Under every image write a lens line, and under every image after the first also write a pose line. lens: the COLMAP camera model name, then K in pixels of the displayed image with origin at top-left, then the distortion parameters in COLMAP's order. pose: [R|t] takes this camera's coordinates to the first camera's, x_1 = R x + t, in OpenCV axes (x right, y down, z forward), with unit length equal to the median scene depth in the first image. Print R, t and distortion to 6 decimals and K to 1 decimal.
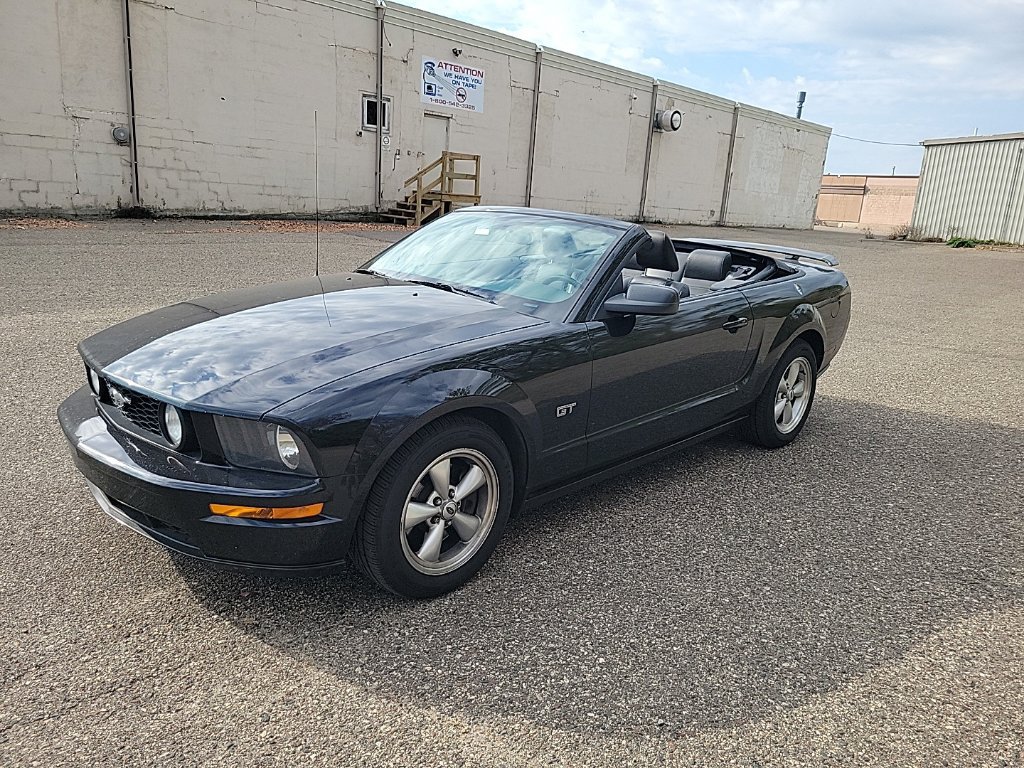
lens RADIAL K [[771.5, 0, 498.2], [0, 771.5, 376.7], [0, 0, 1]] dist [0.054881, -0.034058]
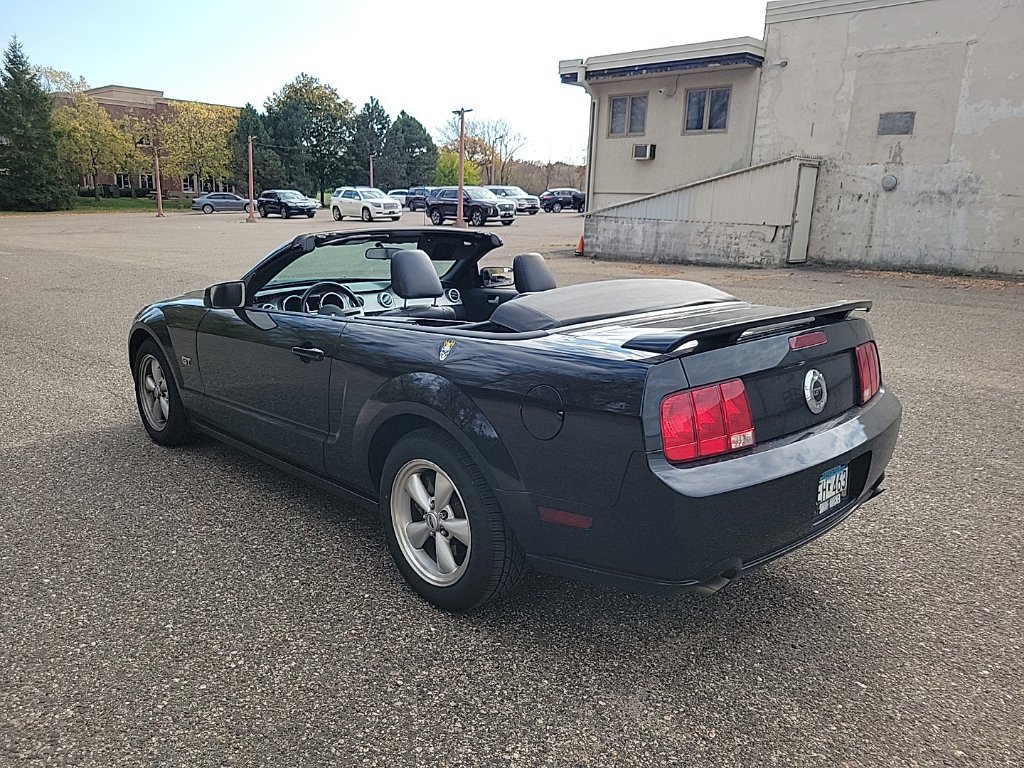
lens RADIAL K [[771.5, 0, 518.6], [0, 771.5, 381.4], [0, 0, 1]] dist [0.054881, -0.034058]
pose [[-0.012232, 0.162556, -0.986623, 0.226661], [-0.263182, 0.951384, 0.160013, -0.046711], [0.964669, 0.261618, 0.031144, 0.240212]]
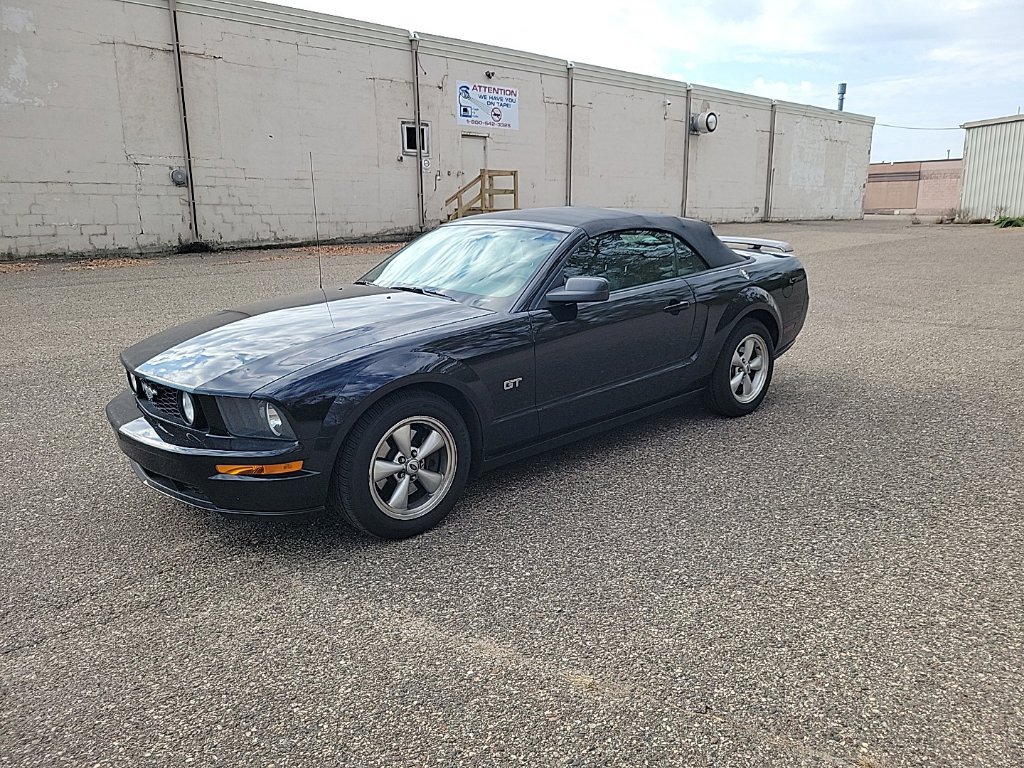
lens RADIAL K [[771.5, 0, 522.0], [0, 771.5, 368.2], [0, 0, 1]] dist [0.054881, -0.034058]
pose [[0.996789, -0.058431, -0.054749, 0.026564], [0.057010, 0.998004, -0.027163, 0.008211], [0.056227, 0.023954, 0.998131, -0.032694]]
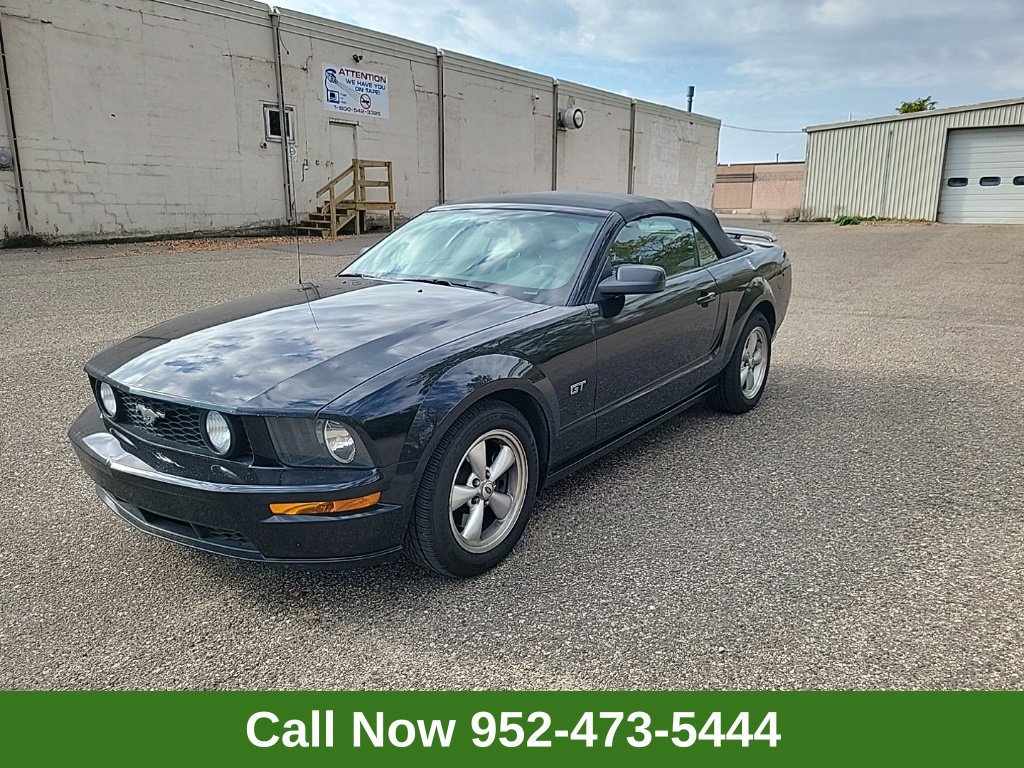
lens RADIAL K [[771.5, 0, 520.1], [0, 771.5, 392.7], [0, 0, 1]] dist [0.054881, -0.034058]
pose [[0.986982, -0.092899, 0.131291, -0.020374], [0.091107, 0.995648, 0.019606, 0.003434], [-0.132541, -0.007389, 0.991150, -0.006096]]
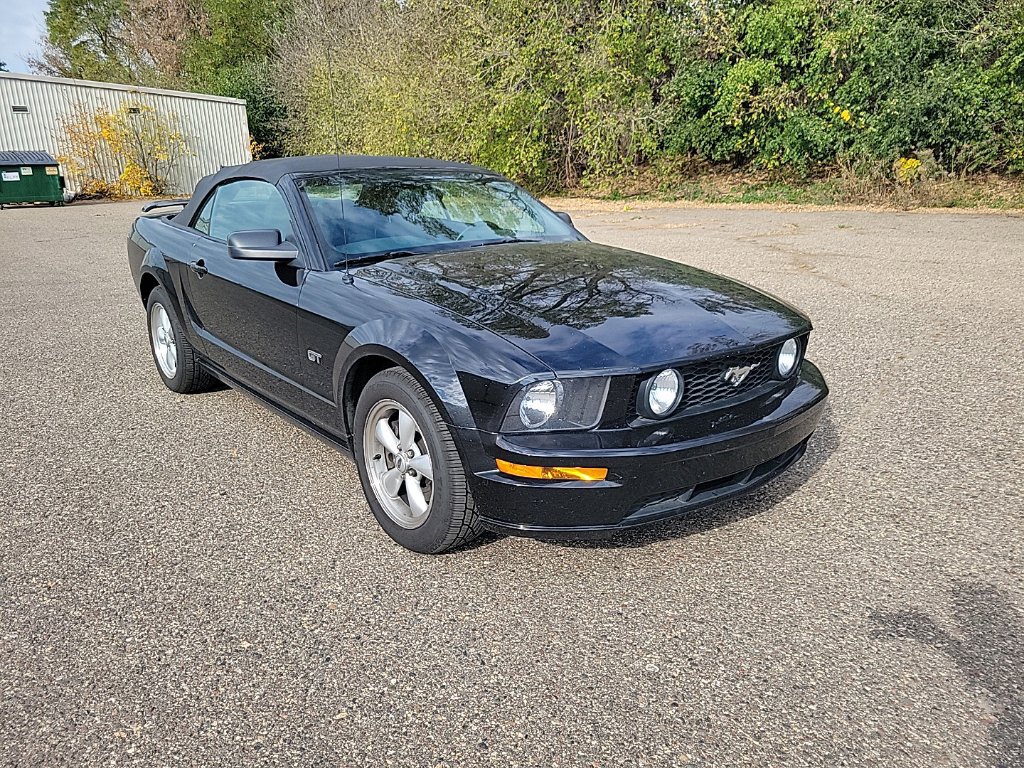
lens RADIAL K [[771.5, 0, 519.2], [0, 771.5, 376.1], [0, 0, 1]] dist [0.054881, -0.034058]
pose [[0.089451, -0.320852, 0.942896, -0.198012], [0.264567, 0.920335, 0.288076, -0.044506], [-0.960210, 0.223690, 0.167212, 0.154095]]
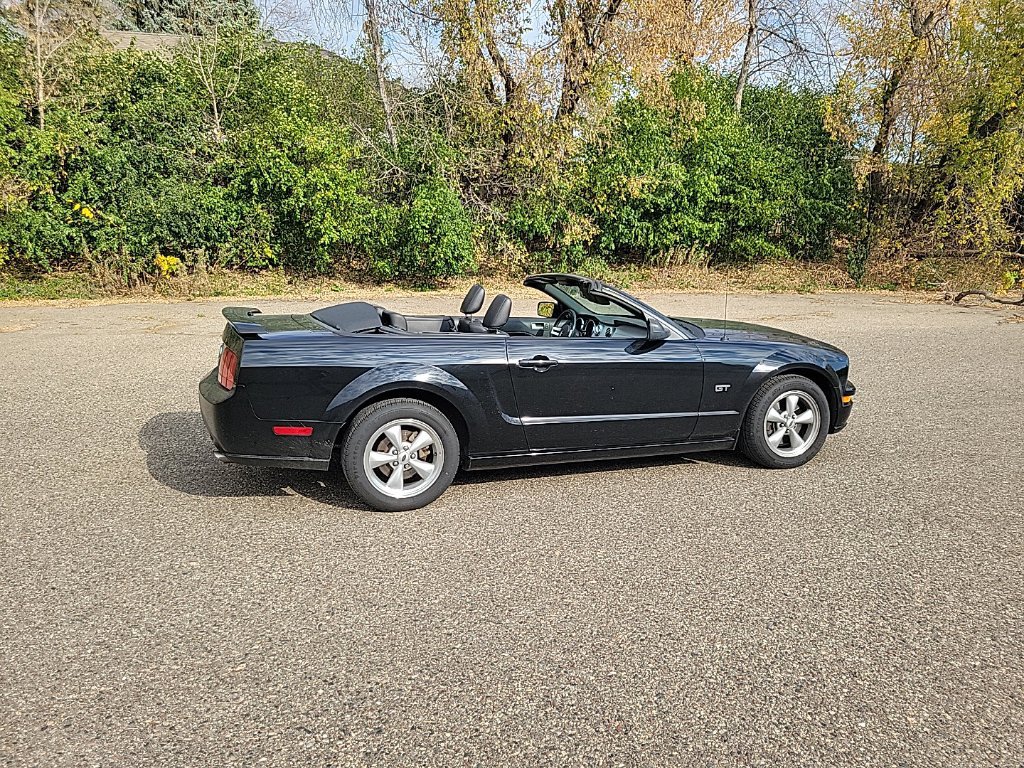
lens RADIAL K [[771.5, 0, 519.5], [0, 771.5, 389.0], [0, 0, 1]] dist [0.054881, -0.034058]
pose [[-0.901626, -0.135834, 0.410633, -0.097049], [0.054490, 0.906166, 0.419397, -0.126190], [-0.429070, 0.400515, -0.809622, 0.459616]]
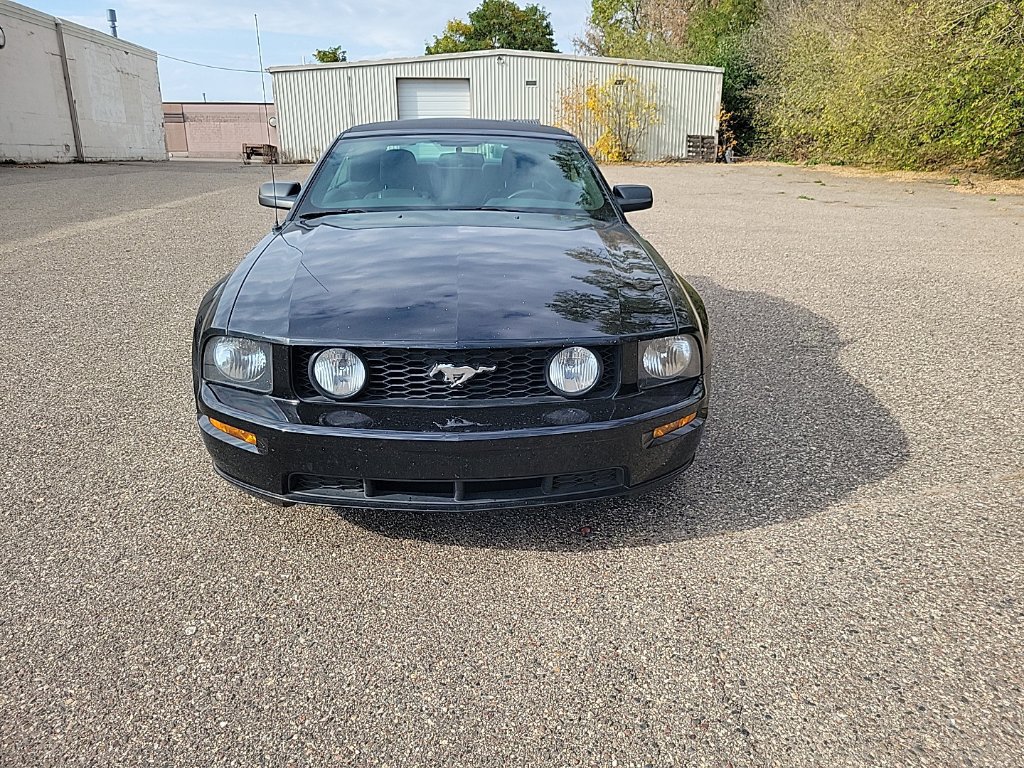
lens RADIAL K [[771.5, 0, 519.0], [0, 771.5, 383.9], [0, 0, 1]] dist [0.054881, -0.034058]
pose [[0.654938, -0.280720, 0.701607, -0.143428], [0.214973, 0.959293, 0.183149, -0.013809], [-0.724460, 0.030876, 0.688625, 0.053211]]
